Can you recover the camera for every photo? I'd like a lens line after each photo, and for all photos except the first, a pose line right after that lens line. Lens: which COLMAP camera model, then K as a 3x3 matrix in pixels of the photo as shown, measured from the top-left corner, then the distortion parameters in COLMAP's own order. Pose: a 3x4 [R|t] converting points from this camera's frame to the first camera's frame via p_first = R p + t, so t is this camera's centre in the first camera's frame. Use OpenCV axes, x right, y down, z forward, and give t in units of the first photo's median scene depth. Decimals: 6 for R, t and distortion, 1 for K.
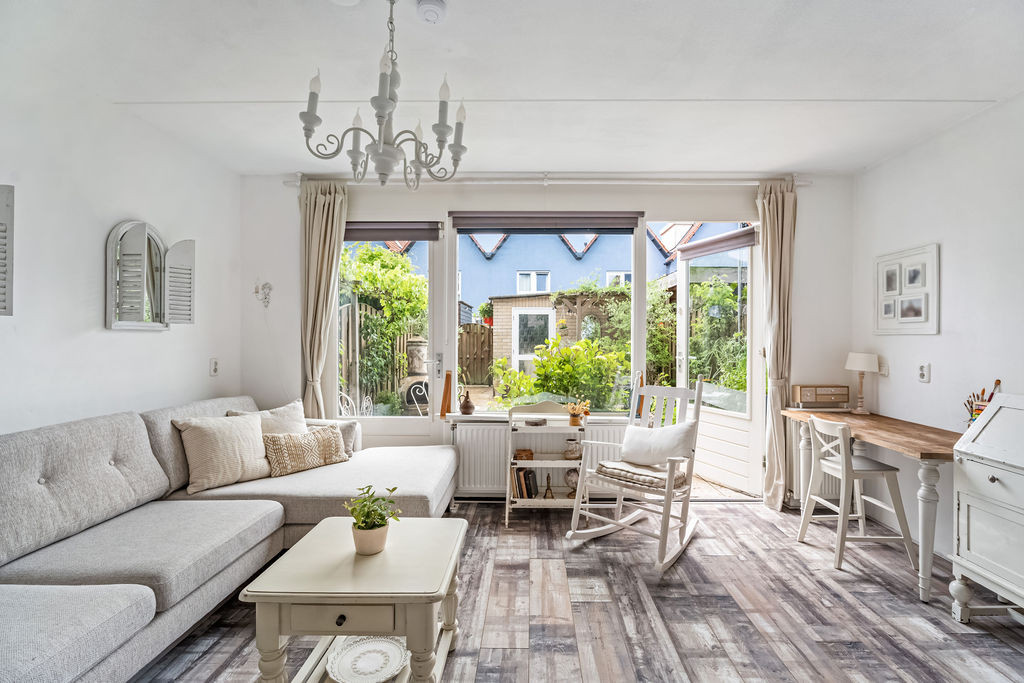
lens RADIAL K [[460.8, 0, 535.5], [0, 460.8, 339.1], [0, 0, 1]] dist [-0.009472, 0.003117]
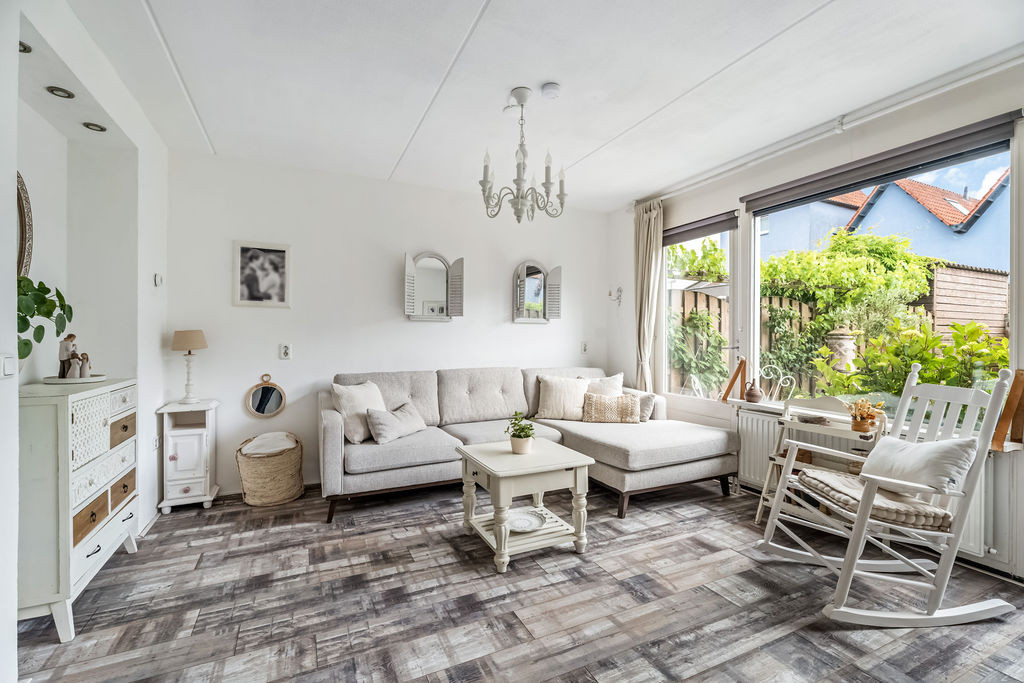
lens RADIAL K [[460.8, 0, 519.4], [0, 460.8, 333.2], [0, 0, 1]] dist [-0.009472, 0.003117]
pose [[0.434867, -0.013829, -0.900389, 0.584246], [-0.000906, 0.999875, -0.015795, 0.039203], [0.900494, 0.007685, 0.434800, 0.162433]]
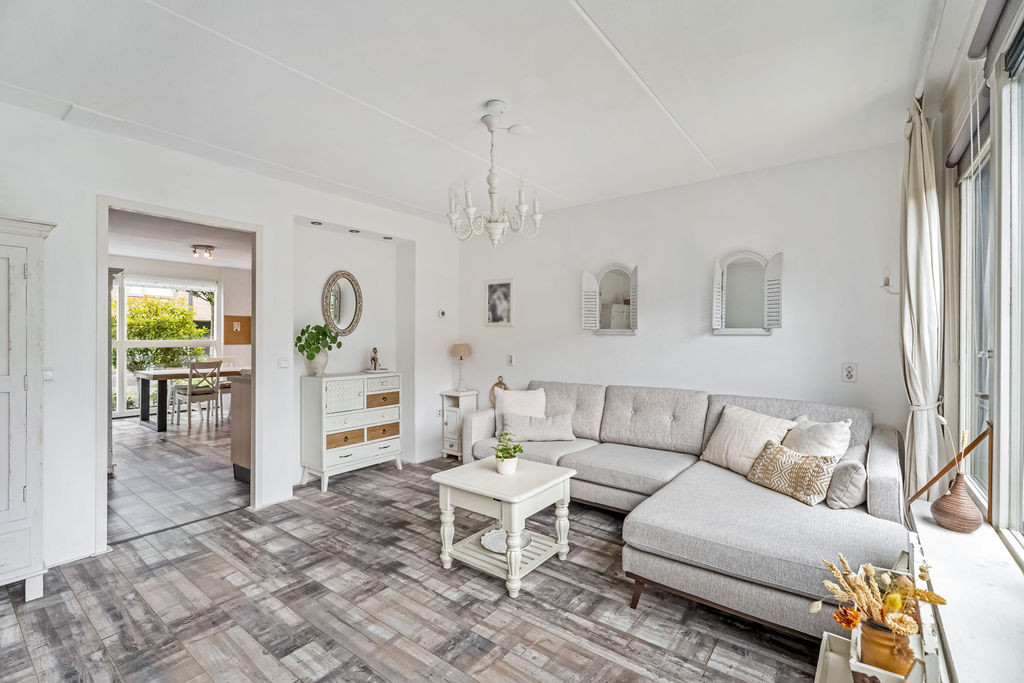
lens RADIAL K [[460.8, 0, 510.9], [0, 460.8, 334.0], [0, 0, 1]] dist [-0.009472, 0.003117]
pose [[-0.622765, -0.009982, -0.782345, 0.480690], [-0.005881, 0.999950, -0.008077, -0.005324], [0.782387, -0.000429, -0.622792, 1.087338]]
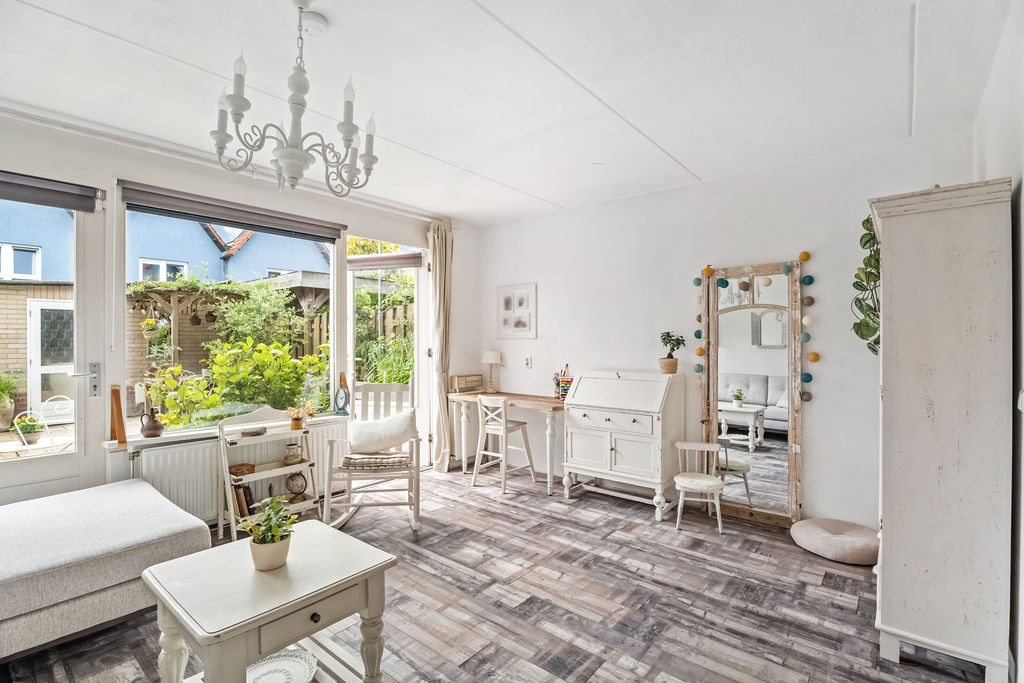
lens RADIAL K [[460.8, 0, 512.5], [0, 460.8, 341.9], [0, 0, 1]] dist [-0.009472, 0.003117]
pose [[0.643813, -0.004947, 0.765167, -0.413964], [0.005705, 0.999982, 0.001665, -0.001508], [-0.765162, 0.003293, 0.643829, -0.000436]]
